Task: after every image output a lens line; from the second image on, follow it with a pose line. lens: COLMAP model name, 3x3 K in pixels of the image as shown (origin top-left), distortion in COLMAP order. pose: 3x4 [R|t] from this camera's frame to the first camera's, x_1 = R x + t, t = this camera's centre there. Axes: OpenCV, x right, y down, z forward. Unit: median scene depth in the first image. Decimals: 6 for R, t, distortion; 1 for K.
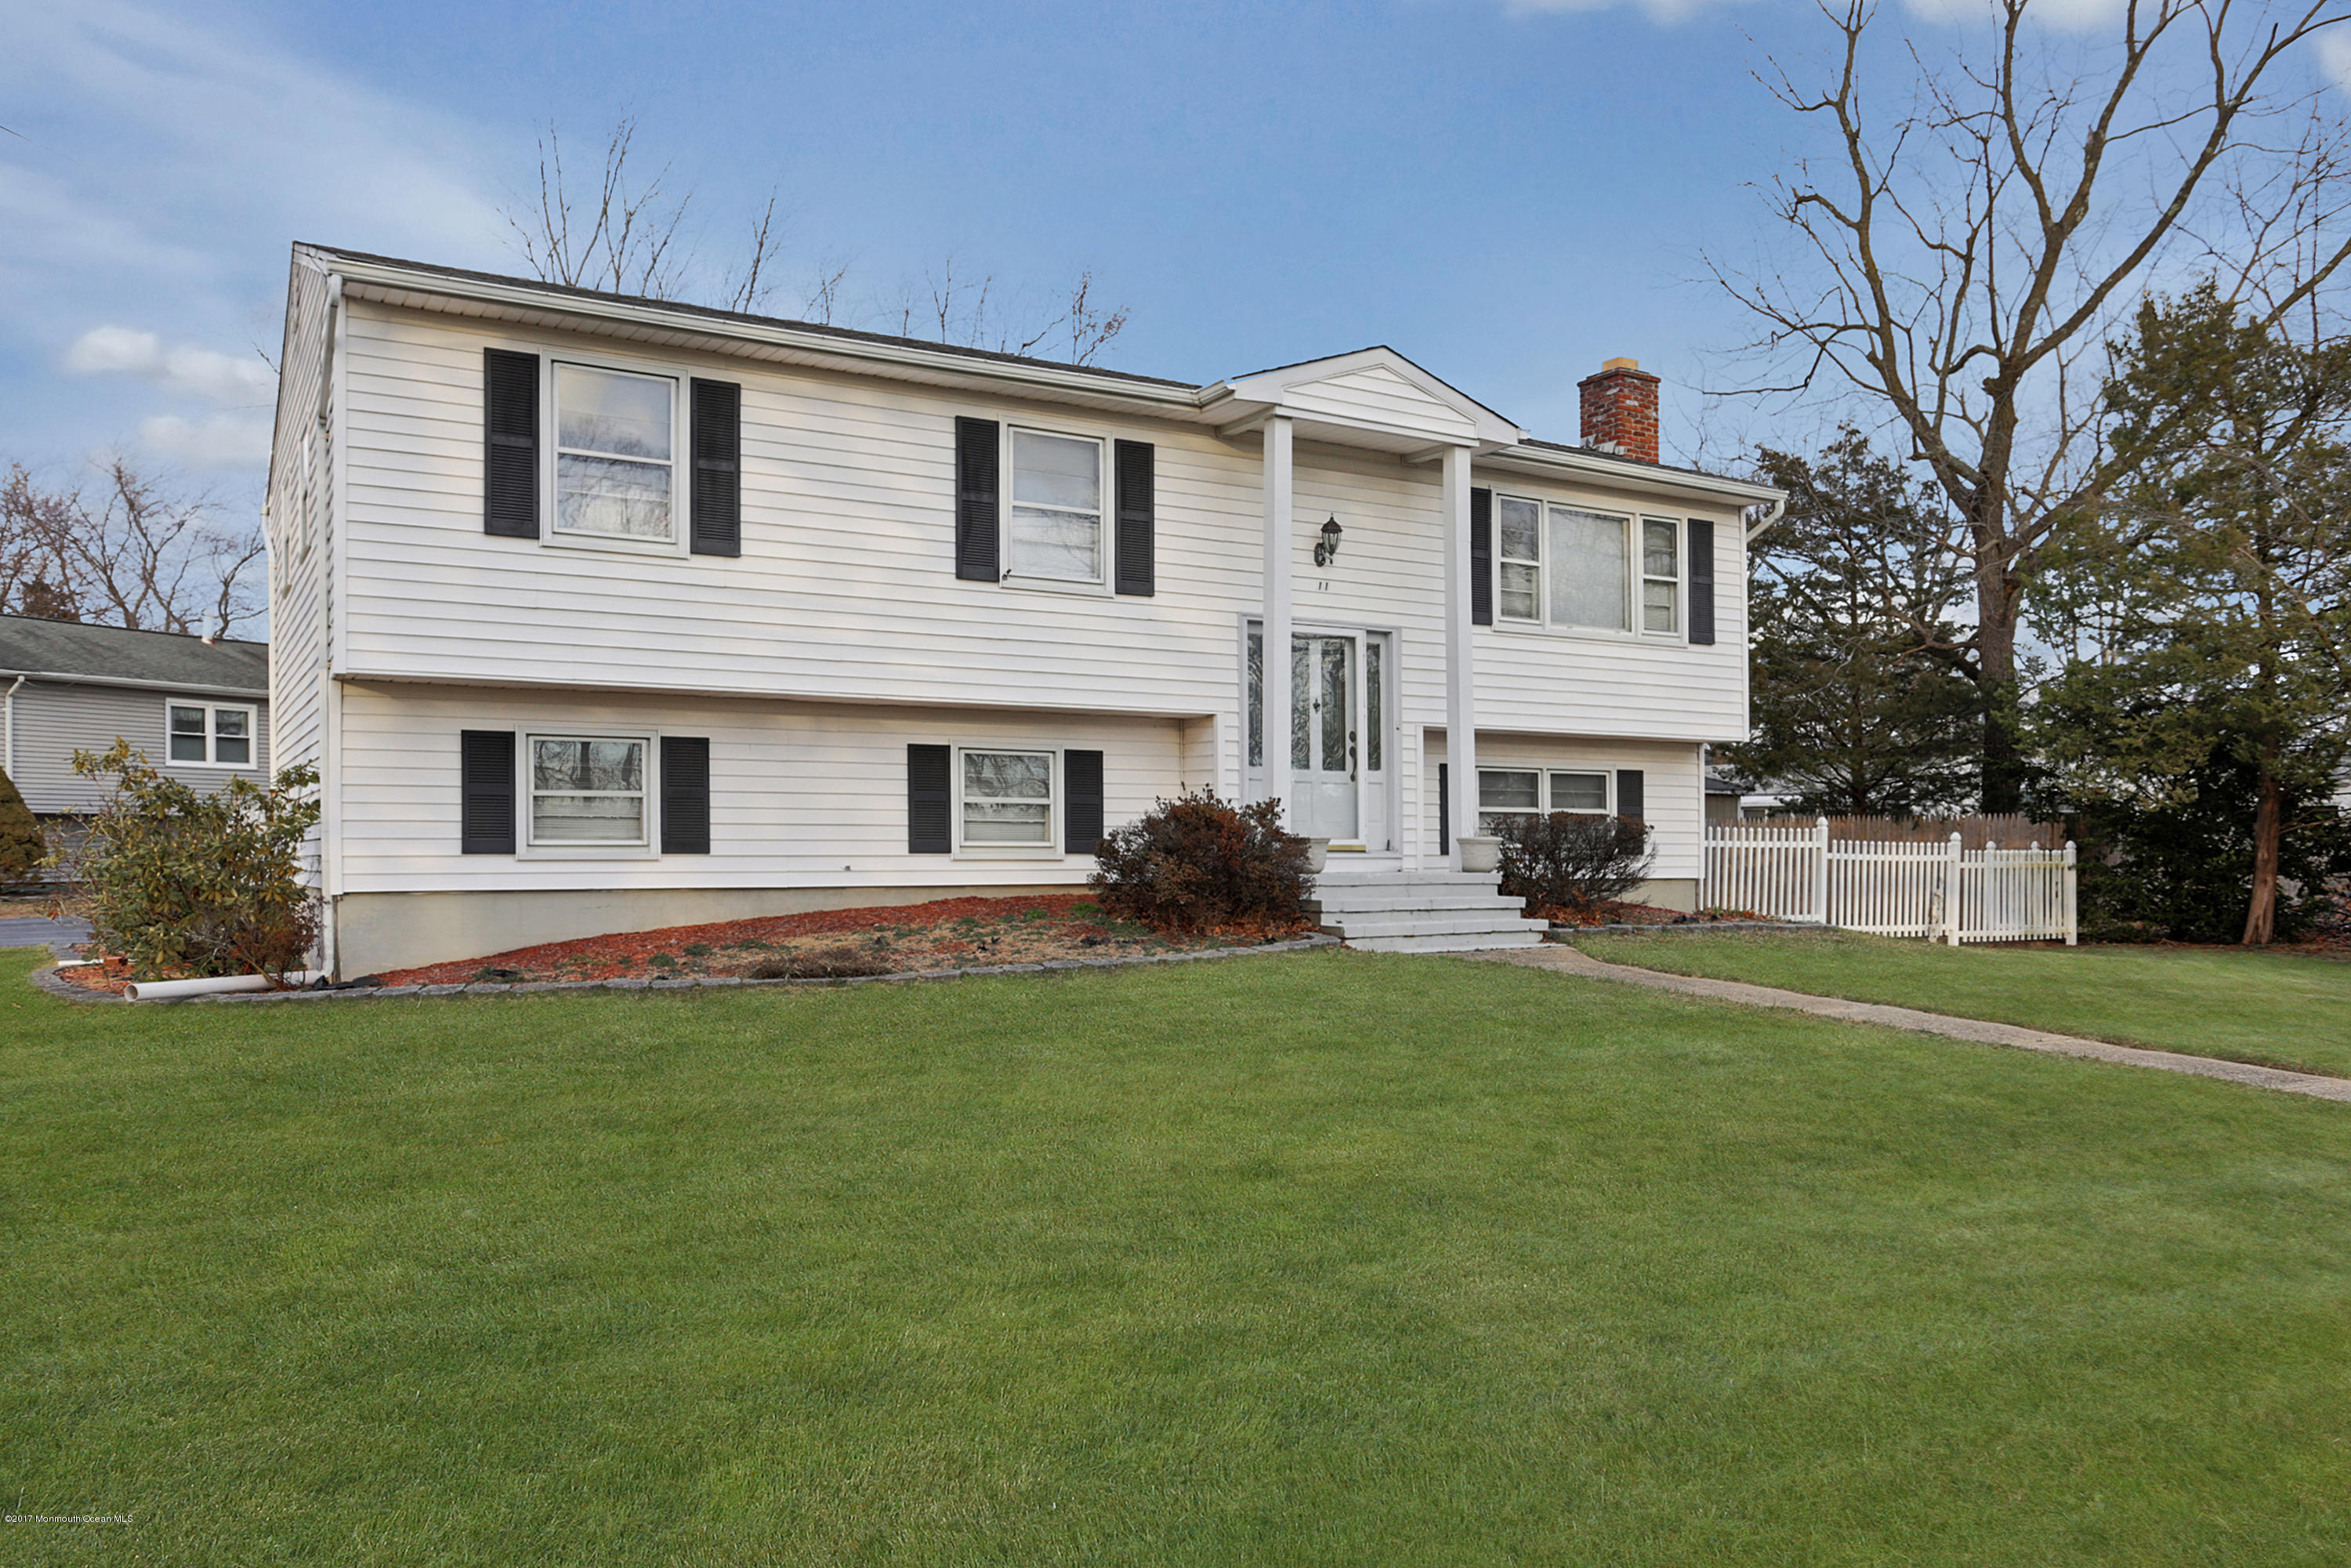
lens RADIAL K [[1730.5, 0, 1175.5], [0, 1730.5, 784.0], [0, 0, 1]] dist [-0.003053, 0.004873]
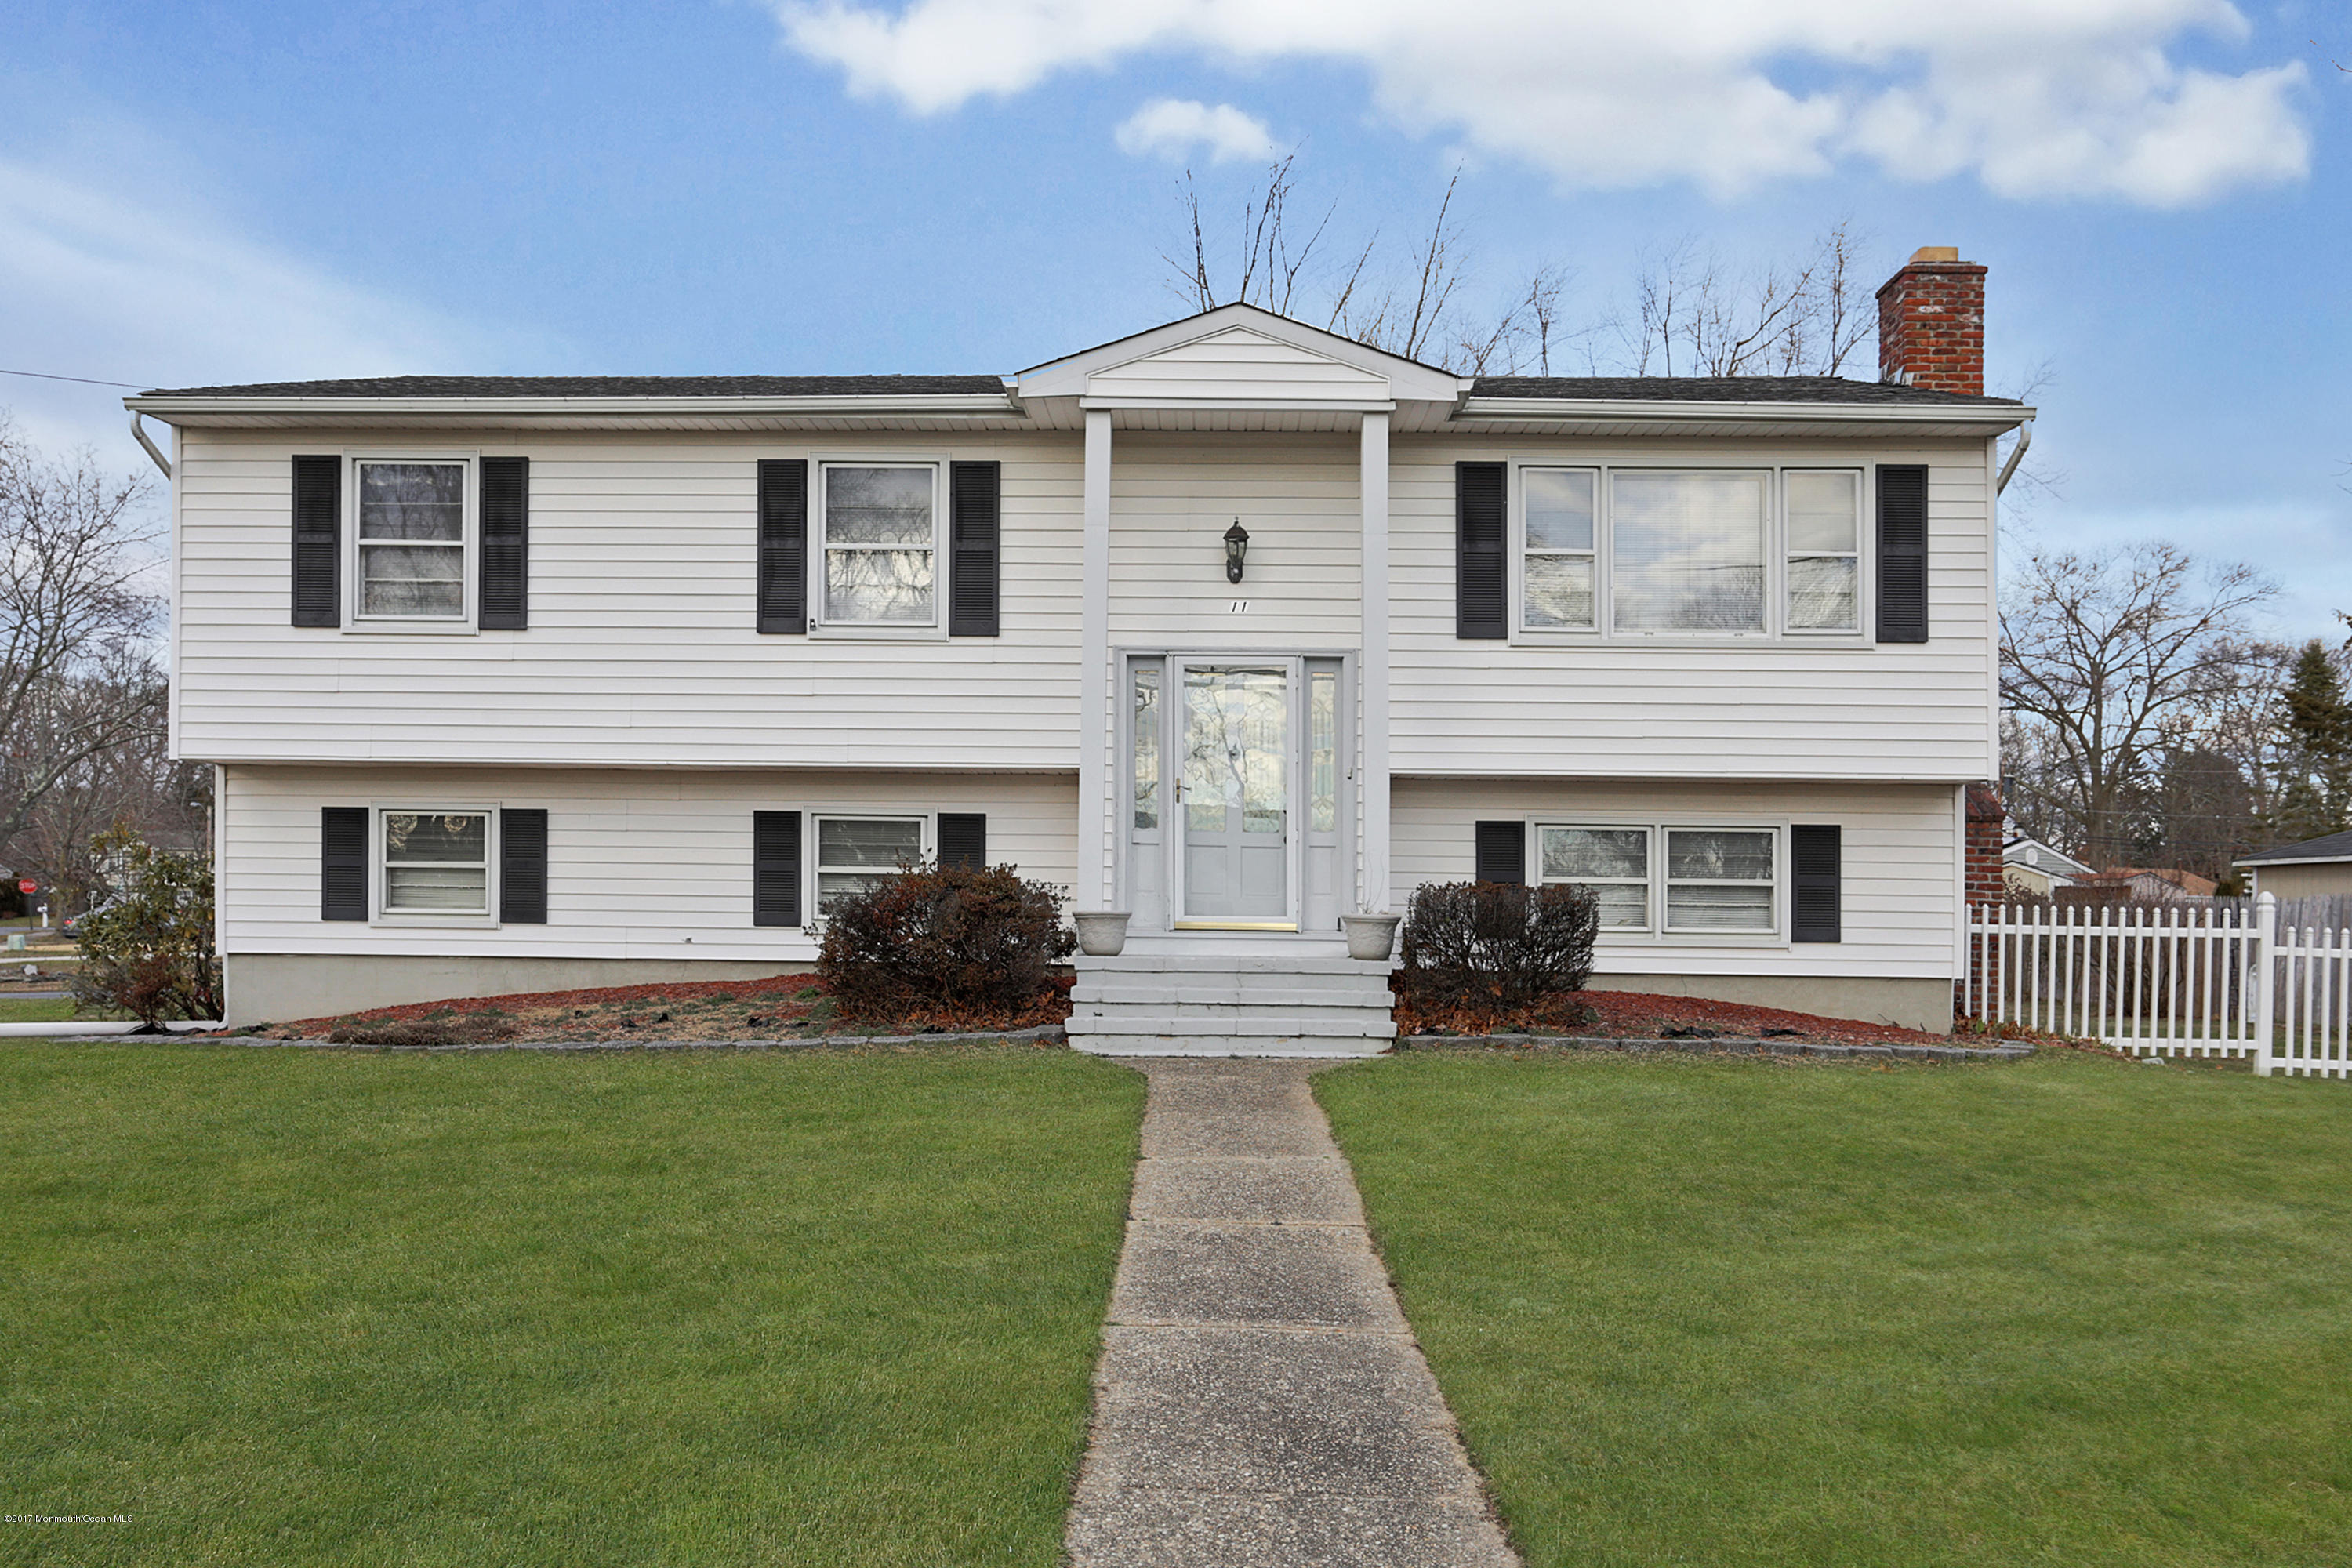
lens RADIAL K [[1718.2, 0, 1178.8], [0, 1718.2, 877.0], [0, 0, 1]] dist [0.000108, 0.004237]
pose [[0.840669, -0.005709, -0.541518, 0.563014], [0.007603, 0.999970, 0.001262, 0.013881], [0.541495, -0.005178, 0.840688, 0.335505]]
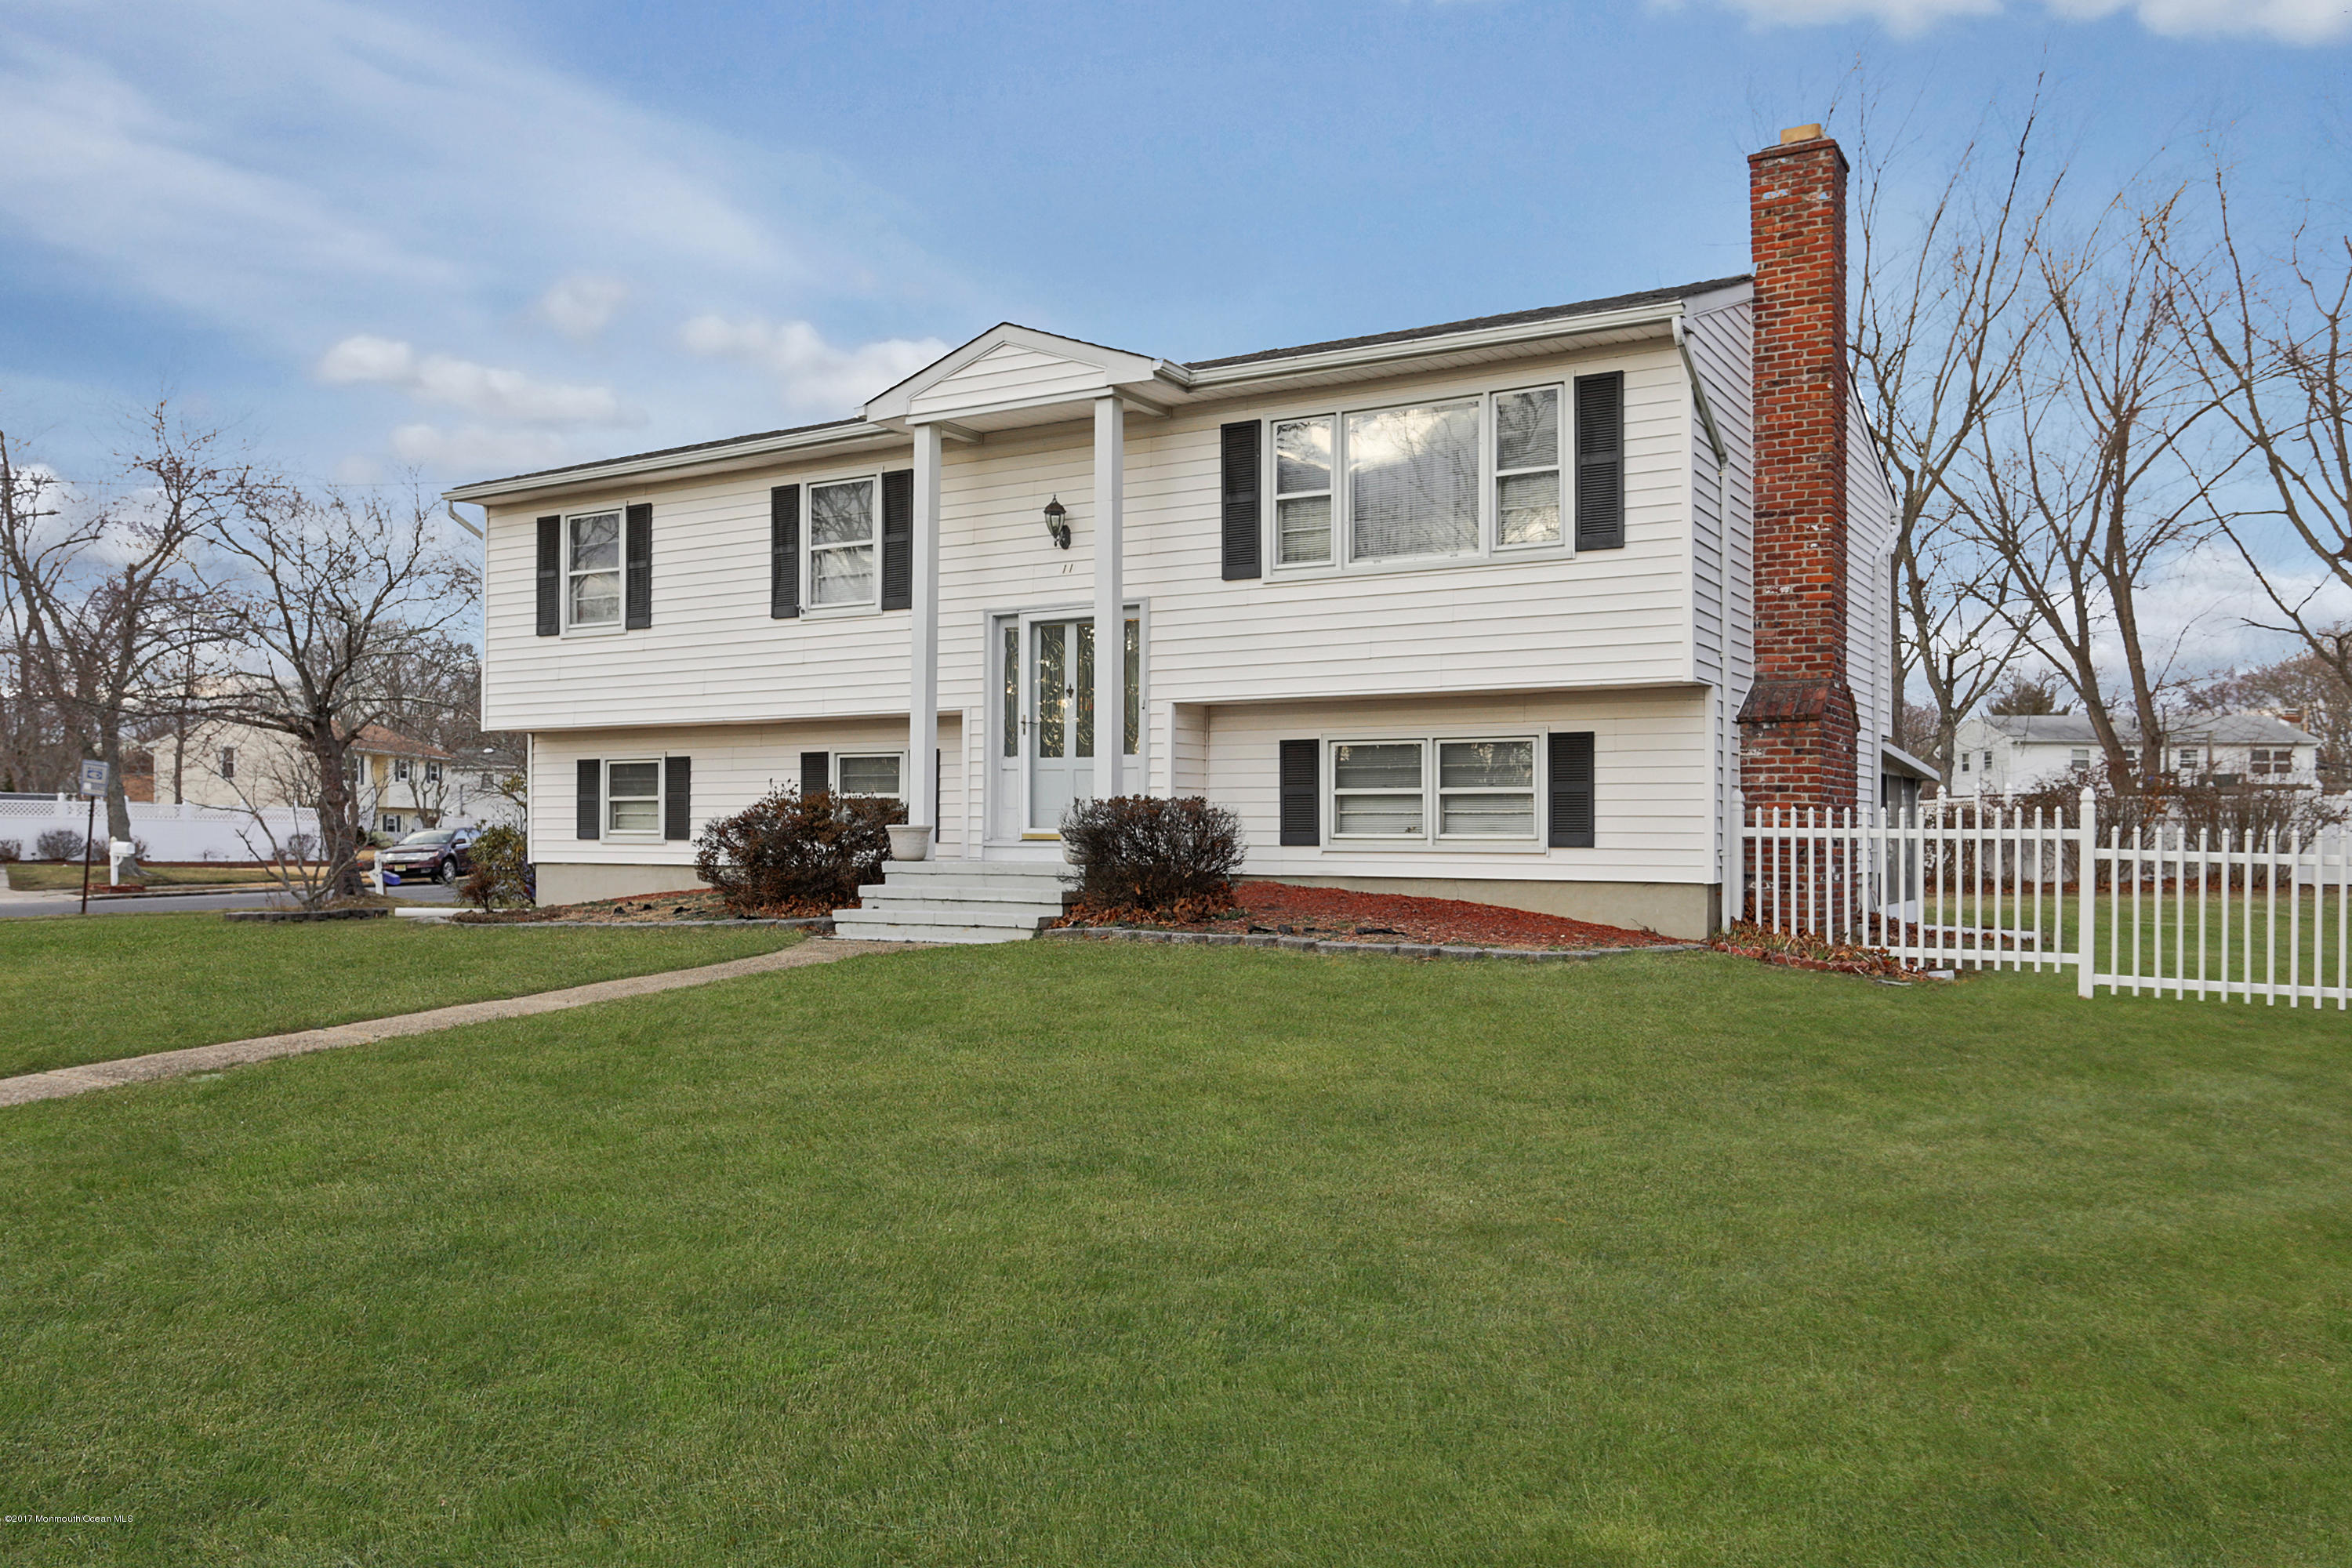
lens RADIAL K [[1807.2, 0, 1216.9], [0, 1807.2, 790.4], [0, 0, 1]] dist [-0.024597, 0.112103]
pose [[0.458901, -0.023741, -0.888170, 1.151761], [0.027949, 0.999534, -0.012276, 0.028635], [0.888048, -0.019190, 0.459351, 0.678792]]
